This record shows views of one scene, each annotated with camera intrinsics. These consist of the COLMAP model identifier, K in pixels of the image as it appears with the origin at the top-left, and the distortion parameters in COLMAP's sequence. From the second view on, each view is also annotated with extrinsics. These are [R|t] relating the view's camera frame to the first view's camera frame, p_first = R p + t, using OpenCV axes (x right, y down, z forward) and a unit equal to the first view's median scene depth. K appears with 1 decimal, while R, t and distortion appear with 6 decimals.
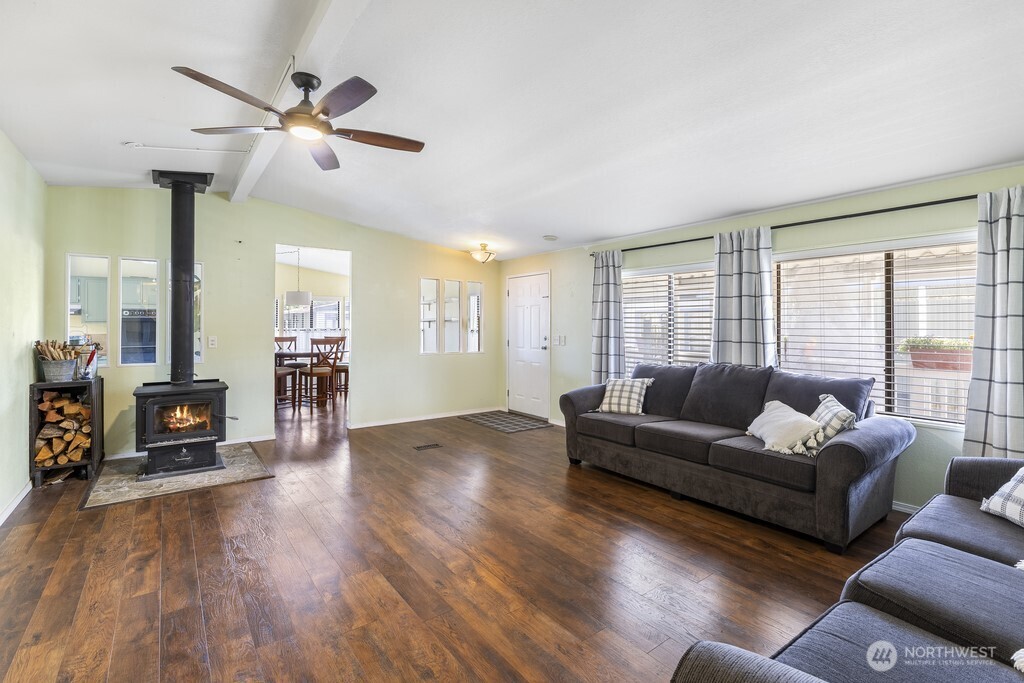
lens RADIAL K [[477.6, 0, 516.6], [0, 477.6, 323.7], [0, 0, 1]] dist [-0.002022, -0.000752]
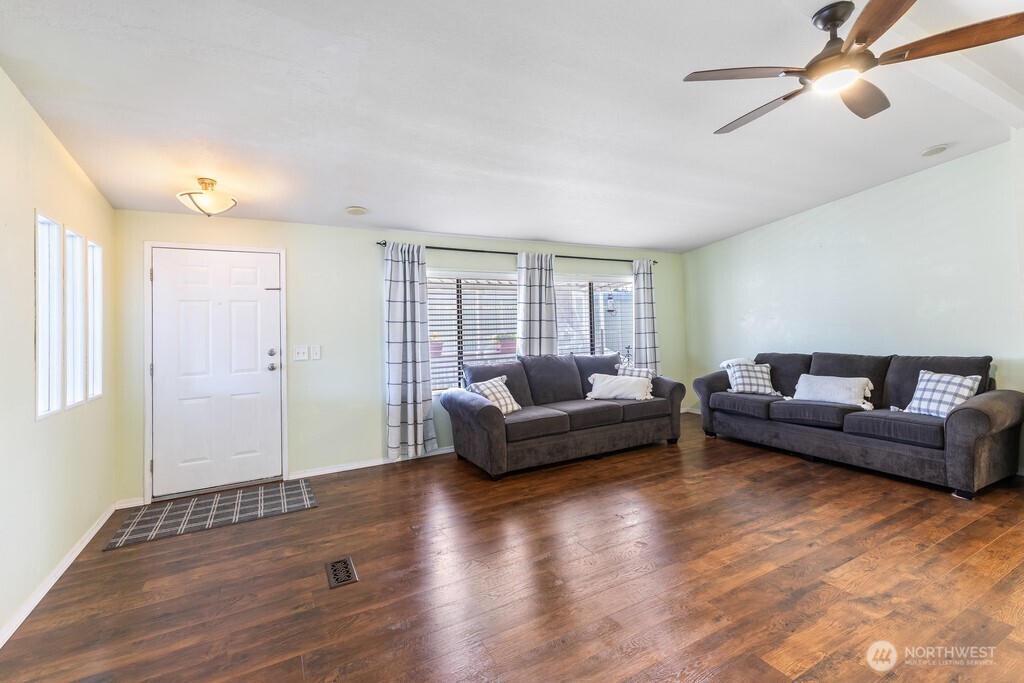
lens RADIAL K [[445.9, 0, 533.9], [0, 445.9, 317.4], [0, 0, 1]] dist [0.008025, -0.001245]
pose [[0.121899, 0.010457, 0.992487, -0.758628], [0.022283, 0.999664, -0.013270, -0.001877], [-0.992292, 0.023733, 0.121625, 0.874100]]
